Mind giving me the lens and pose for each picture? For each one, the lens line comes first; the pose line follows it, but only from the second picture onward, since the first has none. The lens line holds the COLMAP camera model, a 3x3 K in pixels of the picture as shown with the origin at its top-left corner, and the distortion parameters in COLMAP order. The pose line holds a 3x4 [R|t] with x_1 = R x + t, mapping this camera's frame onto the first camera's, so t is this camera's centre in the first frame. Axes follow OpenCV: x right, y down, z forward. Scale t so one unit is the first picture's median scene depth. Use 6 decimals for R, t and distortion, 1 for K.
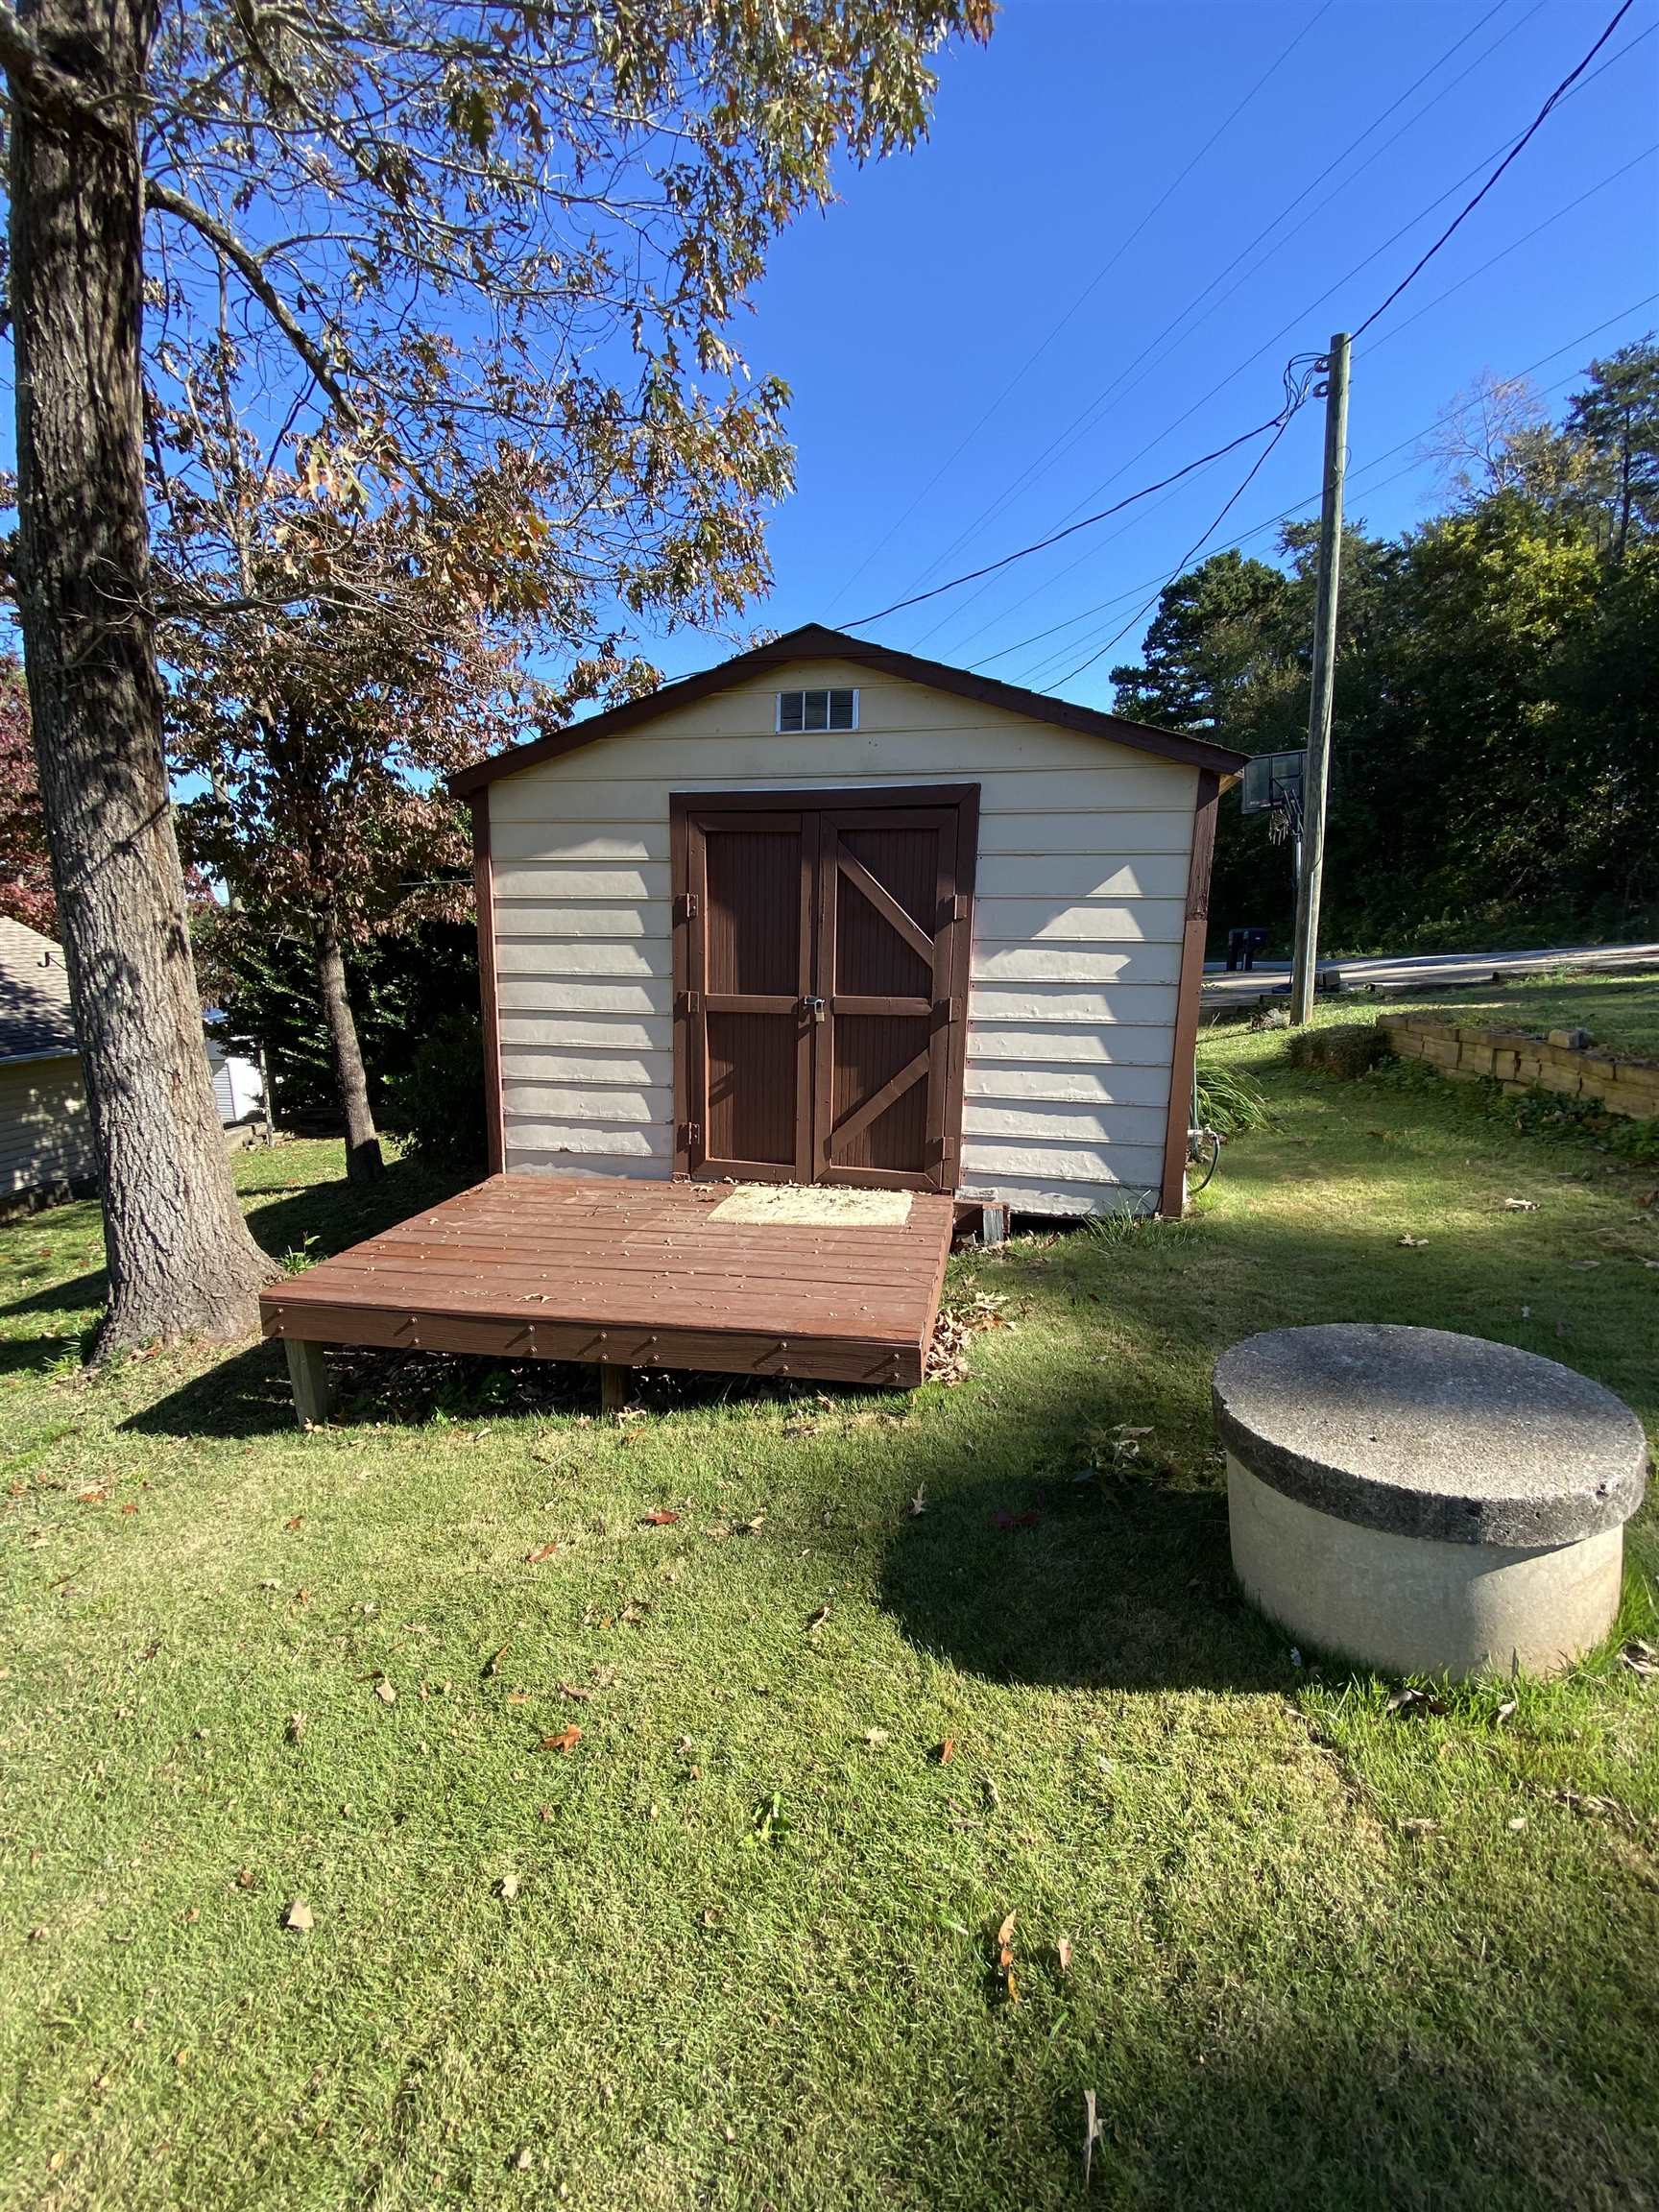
lens RADIAL K [[888.8, 0, 834.3], [0, 888.8, 1103.6], [0, 0, 1]] dist [0.004739, -0.000081]
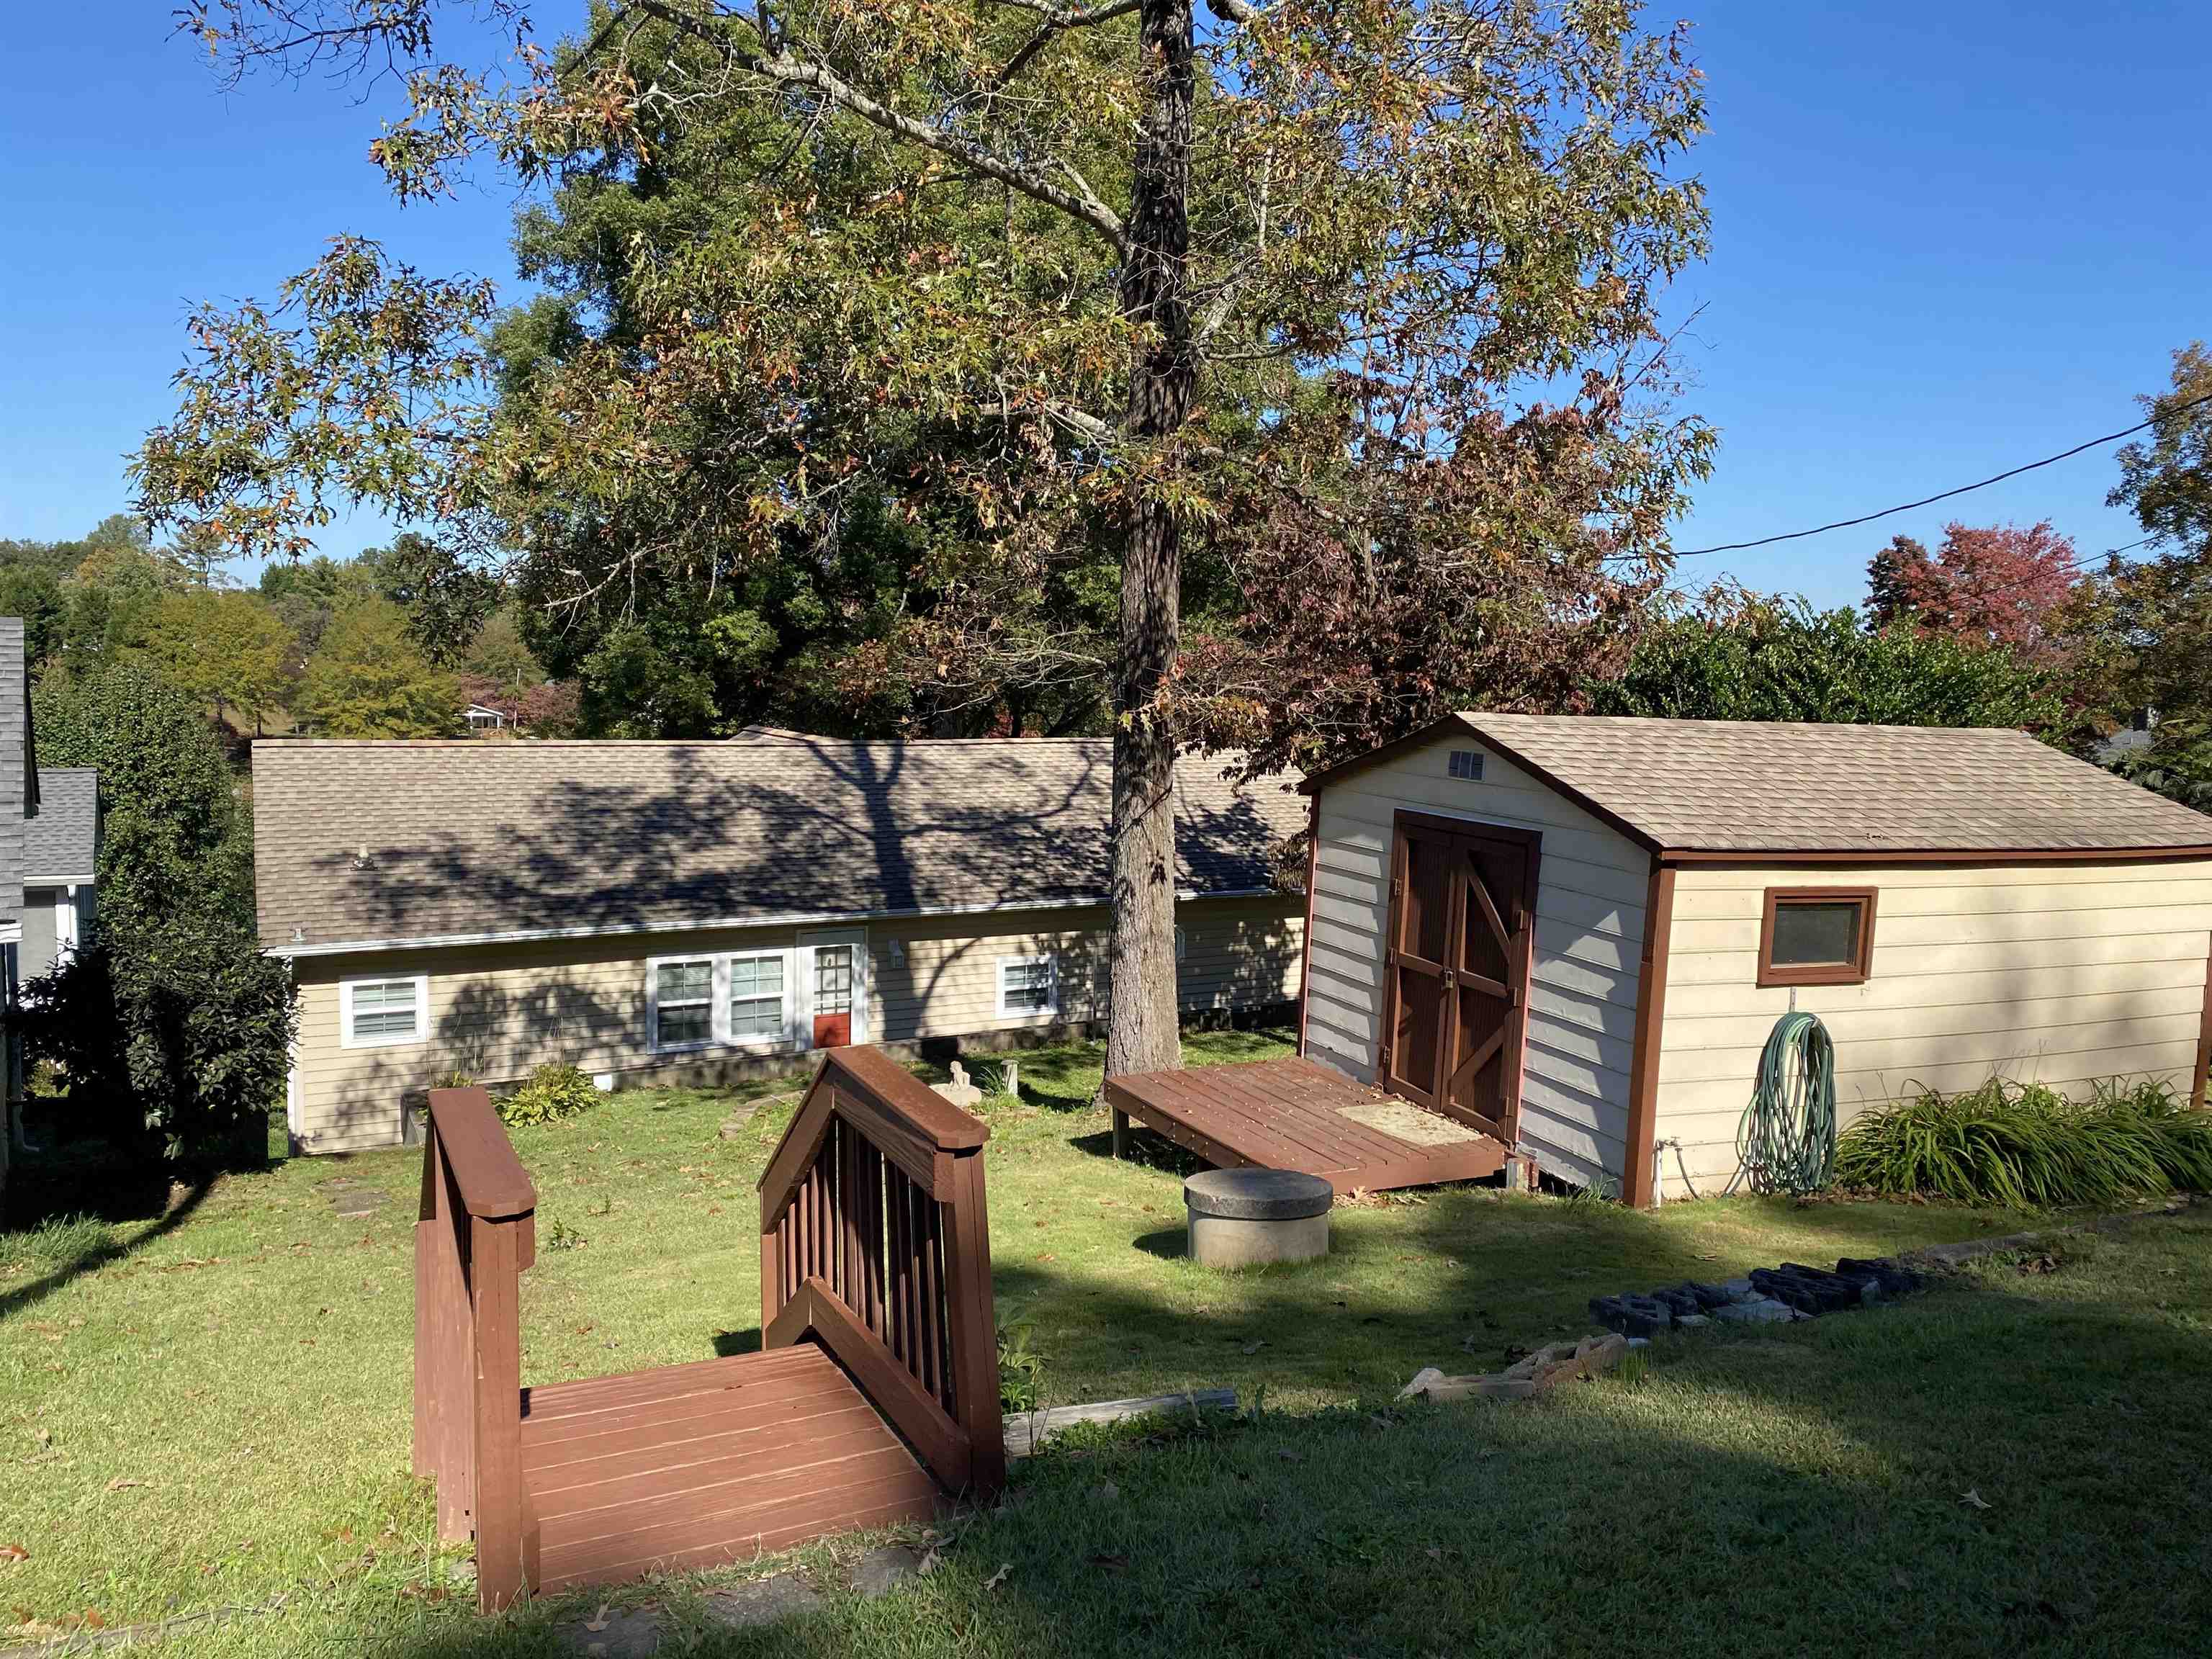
lens RADIAL K [[1668.7, 0, 1105.5], [0, 1668.7, 824.9], [0, 0, 1]] dist [0.080468, 0.001128]
pose [[0.581992, 0.096284, -0.807475, 1.704643], [-0.177427, 0.984078, -0.010539, -0.218786], [0.793603, 0.149401, 0.589808, -0.925073]]
